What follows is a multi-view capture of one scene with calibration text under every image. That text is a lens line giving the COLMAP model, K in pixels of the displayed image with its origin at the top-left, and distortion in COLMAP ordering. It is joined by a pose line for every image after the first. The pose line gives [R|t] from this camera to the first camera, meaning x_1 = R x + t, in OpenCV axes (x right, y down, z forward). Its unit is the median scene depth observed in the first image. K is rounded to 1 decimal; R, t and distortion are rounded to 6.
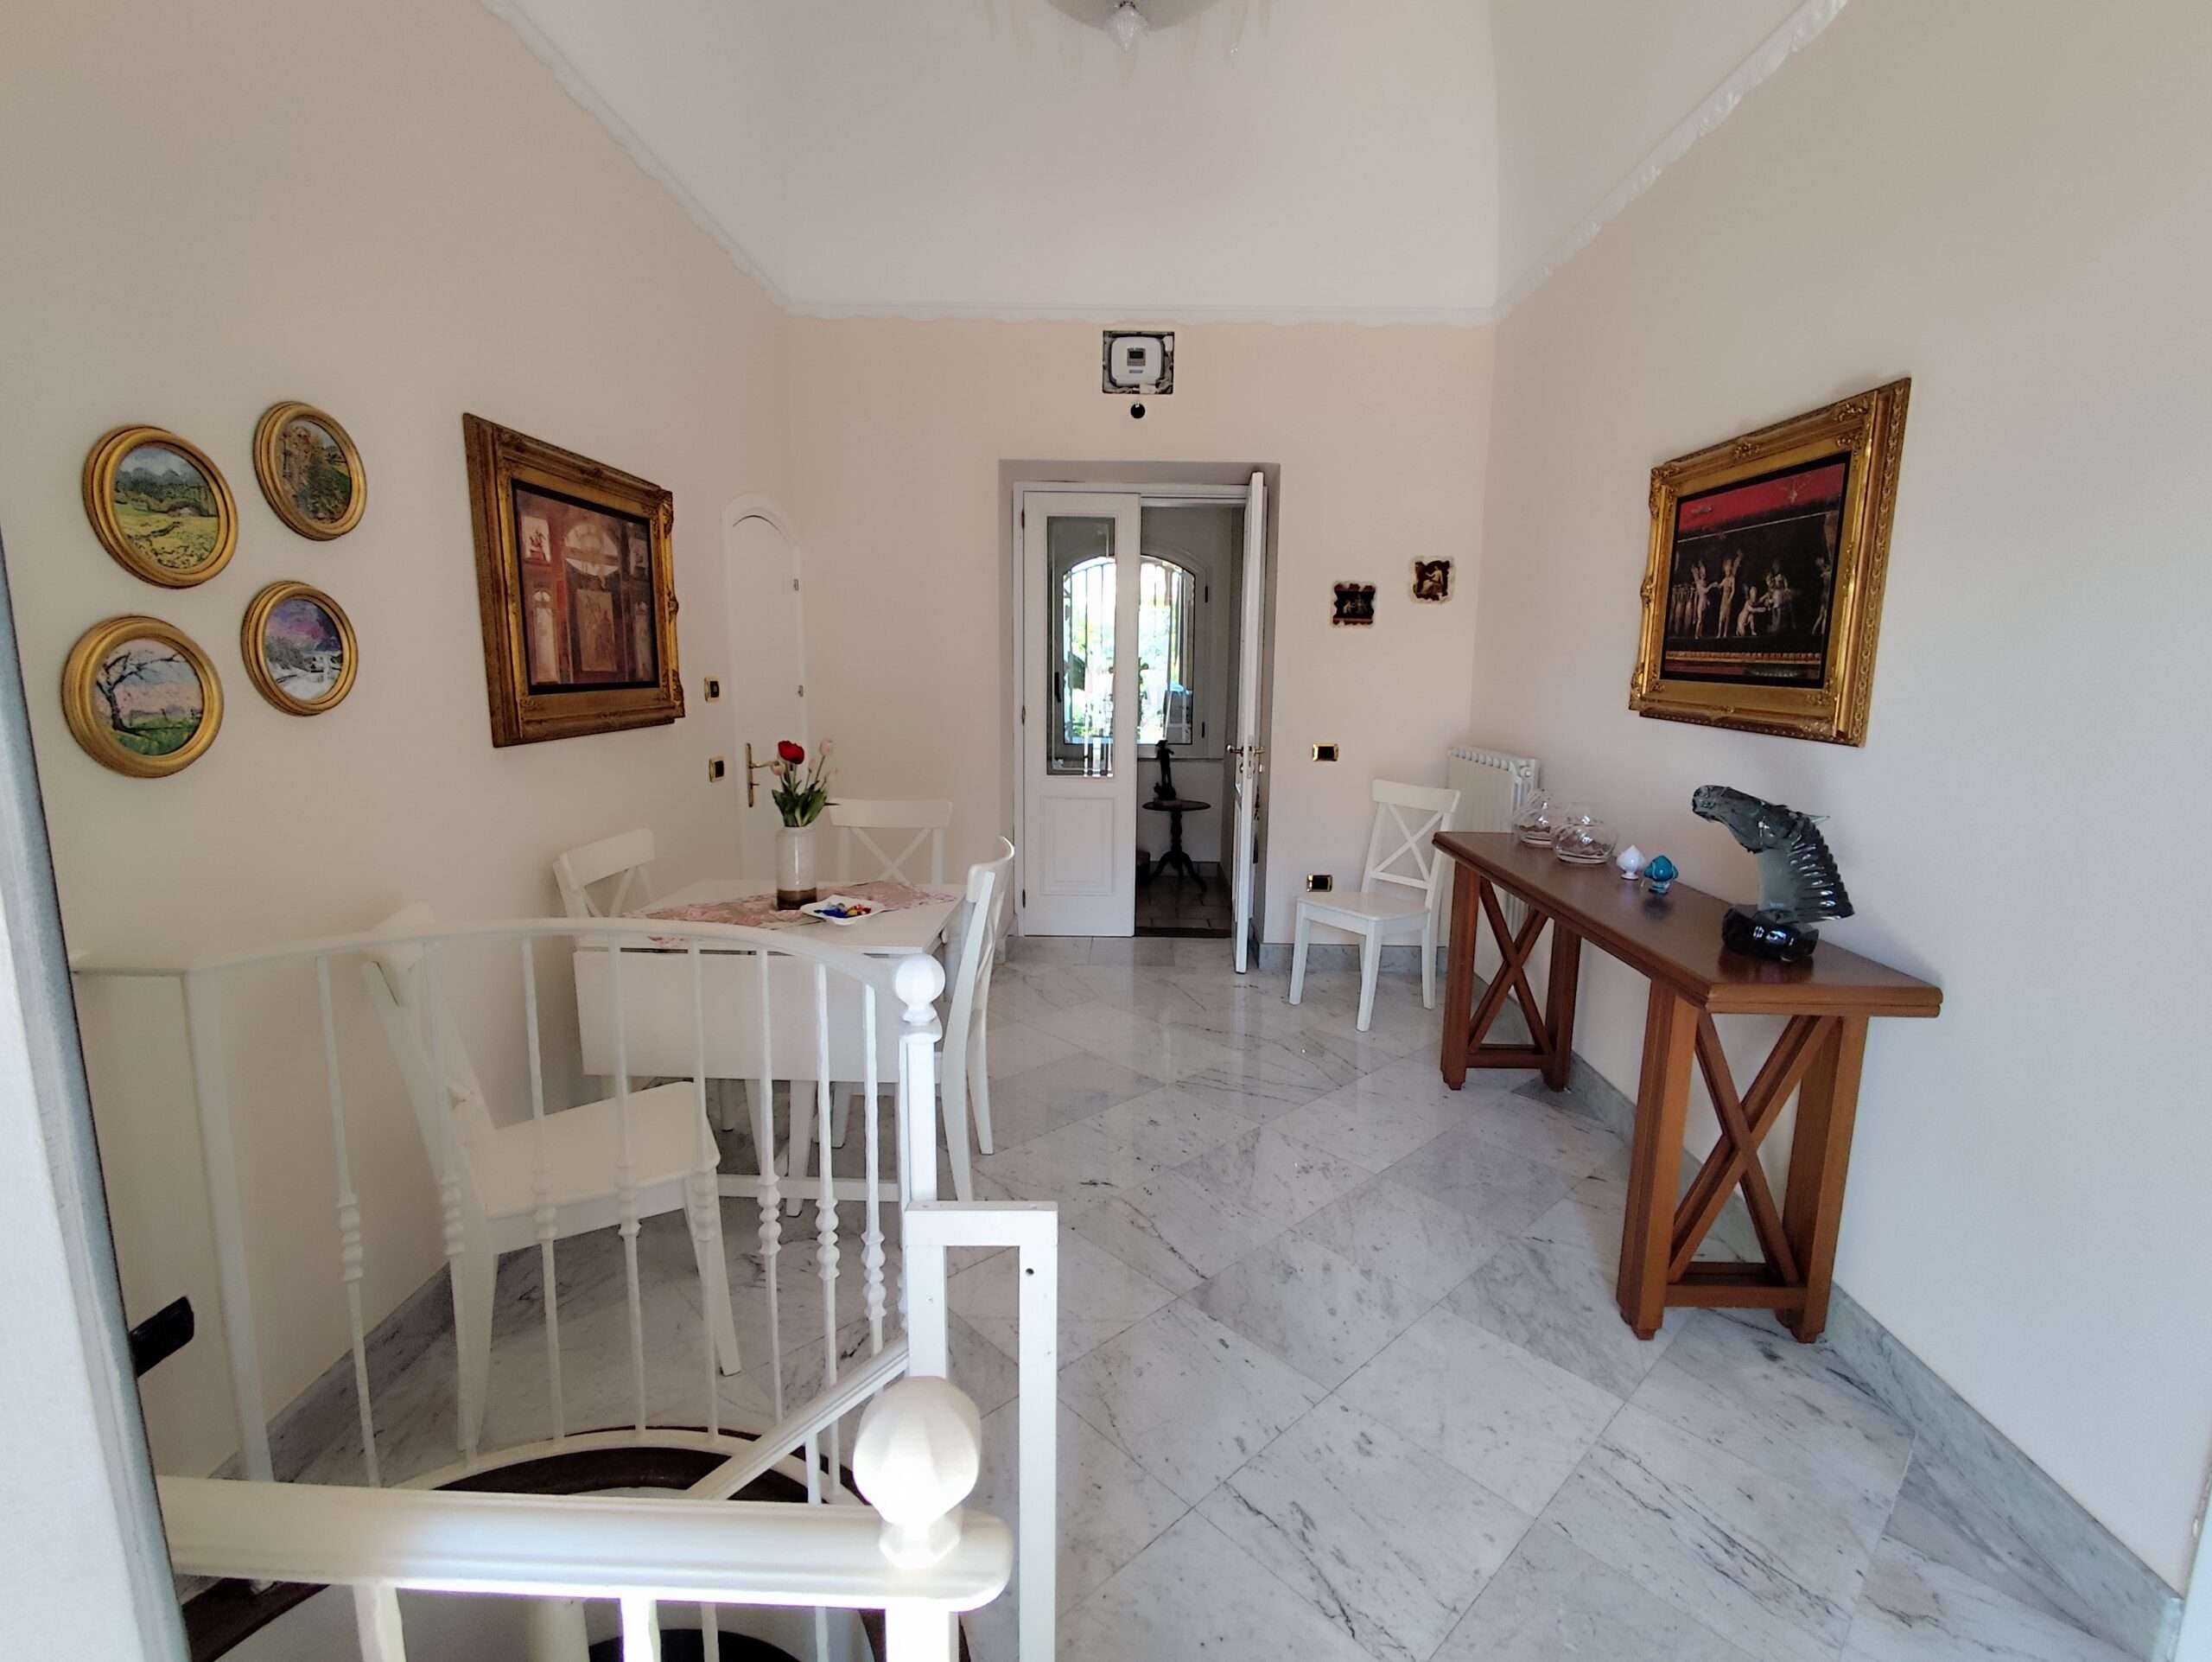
lens RADIAL K [[1012.6, 0, 1115.5], [0, 1012.6, 830.7], [0, 0, 1]] dist [0.001694, -0.003641]
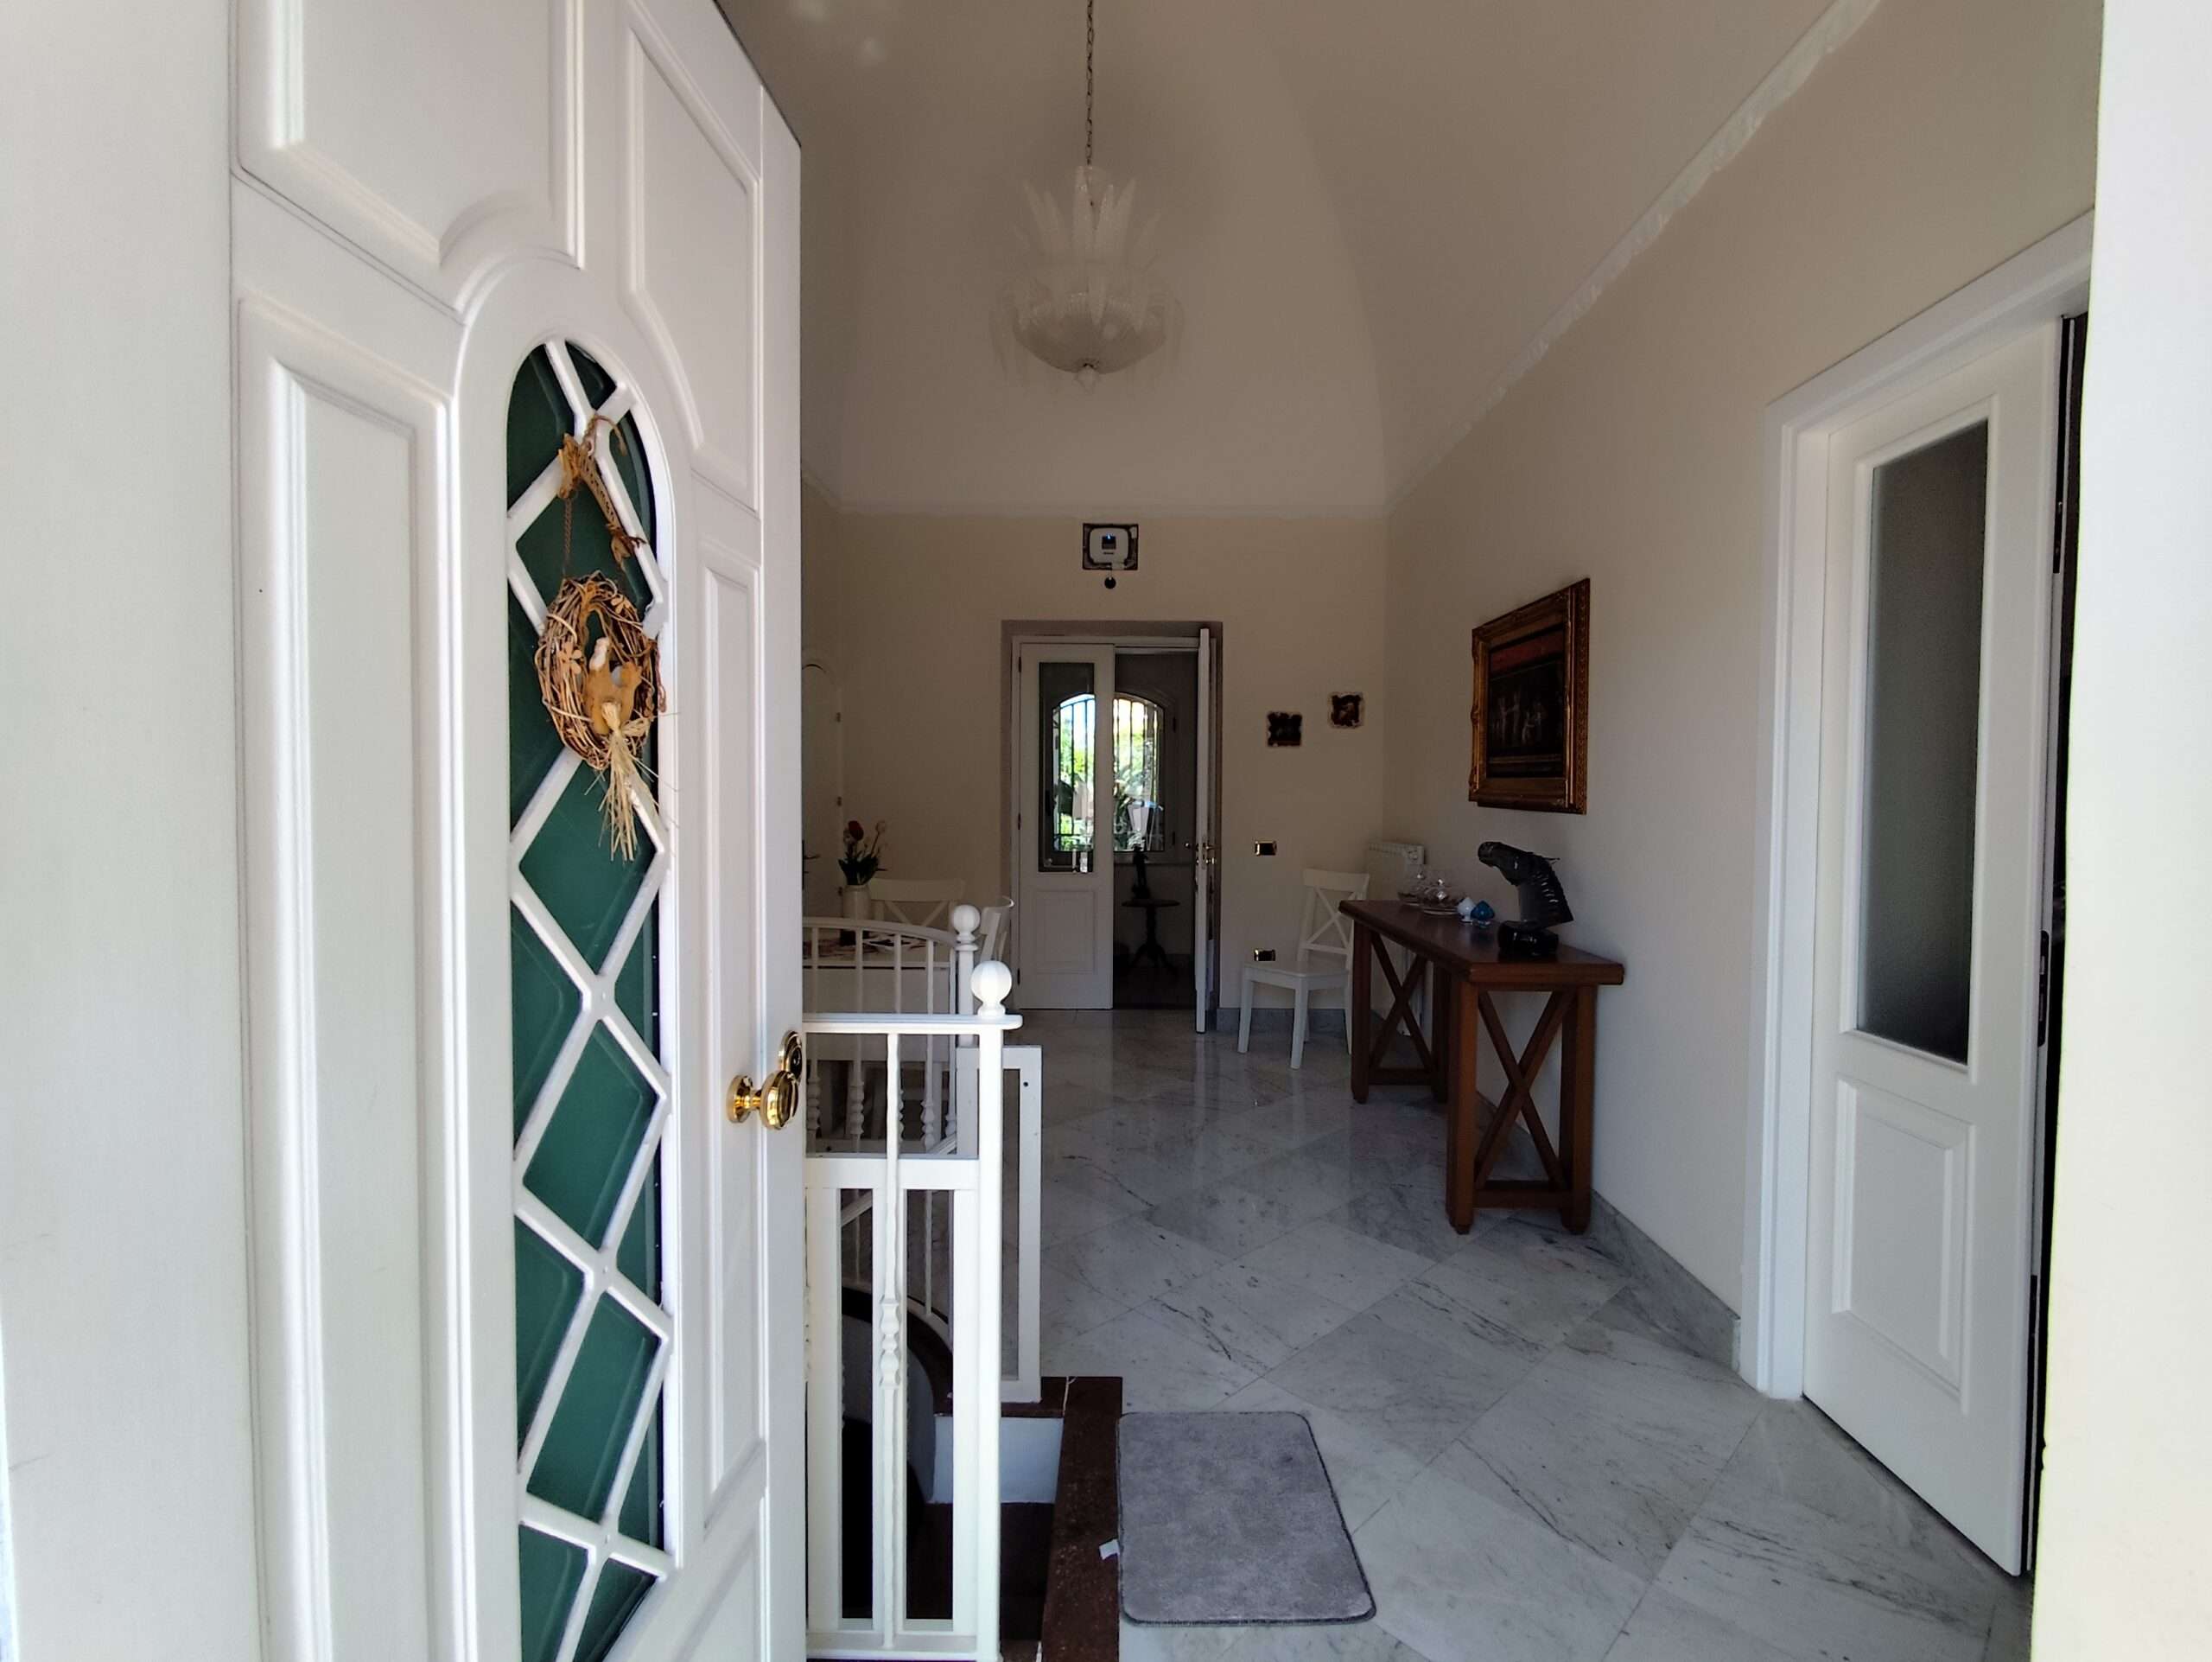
lens RADIAL K [[1012.6, 0, 1104.9], [0, 1012.6, 822.2], [0, 0, 1]] dist [0.001694, -0.003641]
pose [[0.999981, -0.005744, -0.002360, 0.026219], [0.005362, 0.990351, -0.138481, 0.098669], [0.003133, 0.138466, 0.990362, -0.356021]]
